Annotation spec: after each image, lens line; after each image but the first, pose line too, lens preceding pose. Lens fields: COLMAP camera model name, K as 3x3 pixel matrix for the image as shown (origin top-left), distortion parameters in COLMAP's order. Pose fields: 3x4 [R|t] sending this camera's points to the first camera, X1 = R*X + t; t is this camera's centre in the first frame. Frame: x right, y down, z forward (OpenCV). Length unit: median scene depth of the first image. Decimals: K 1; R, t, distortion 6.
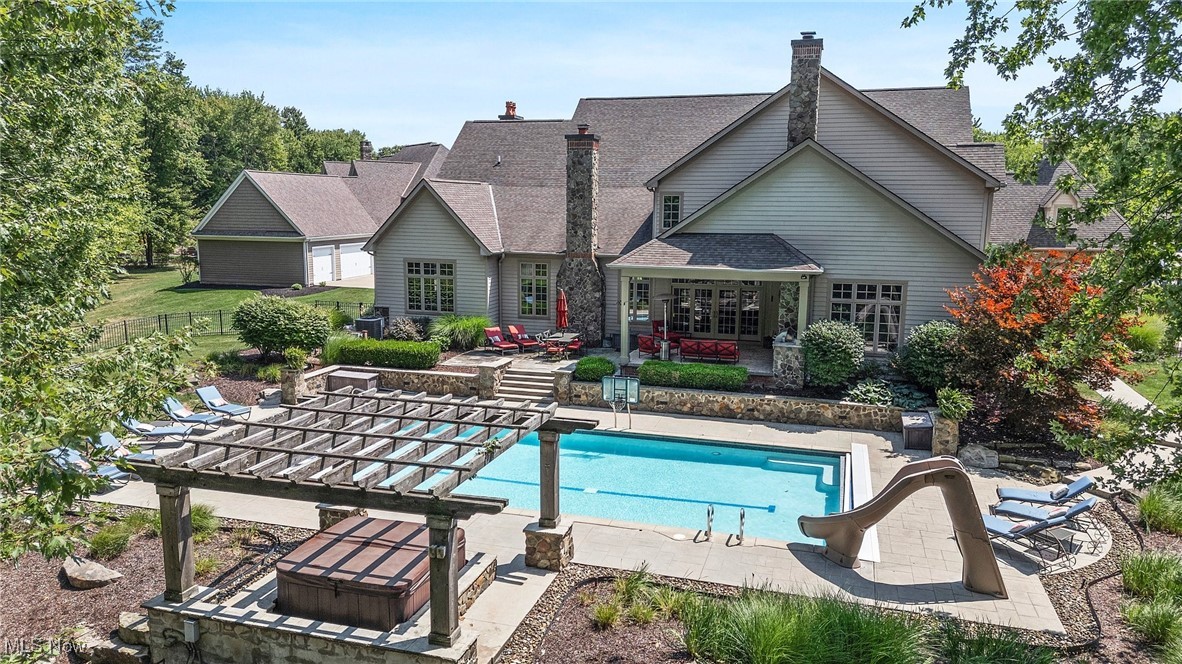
lens RADIAL K [[832.1, 0, 591.0], [0, 832.1, 332.0], [0, 0, 1]] dist [0.069200, -0.059747]
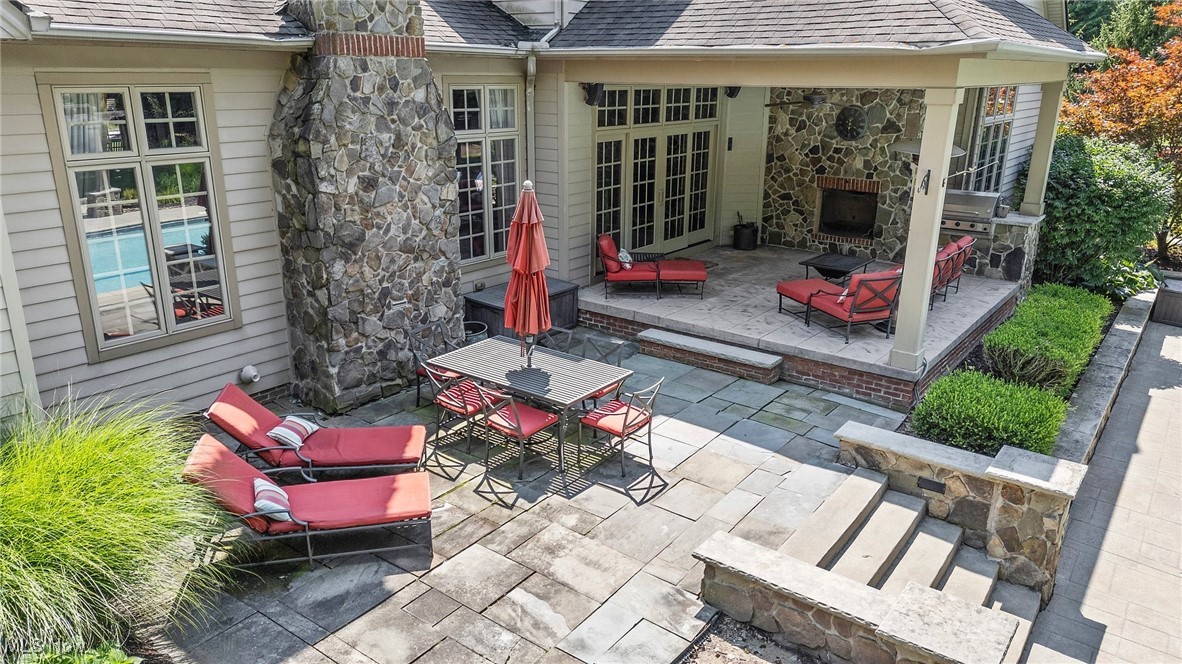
lens RADIAL K [[832.1, 0, 591.0], [0, 832.1, 332.0], [0, 0, 1]] dist [0.069200, -0.059747]
pose [[0.337569, -0.285981, 0.896806, -0.300728], [0.135920, 0.957556, 0.254191, -0.079263], [-0.931436, 0.036087, 0.362112, 1.039874]]
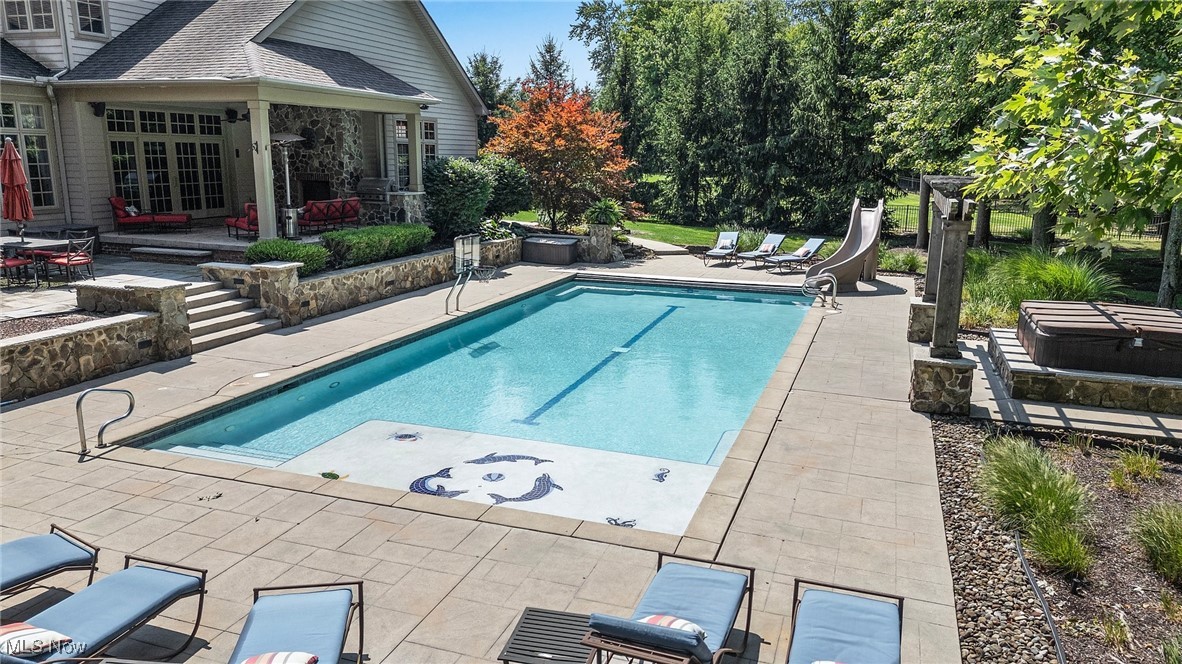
lens RADIAL K [[832.1, 0, 591.0], [0, 832.1, 332.0], [0, 0, 1]] dist [0.069200, -0.059747]
pose [[0.047493, -0.216123, 0.975210, -0.589293], [0.142843, 0.967747, 0.207512, 0.002364], [-0.988605, 0.129447, 0.076833, 0.758818]]
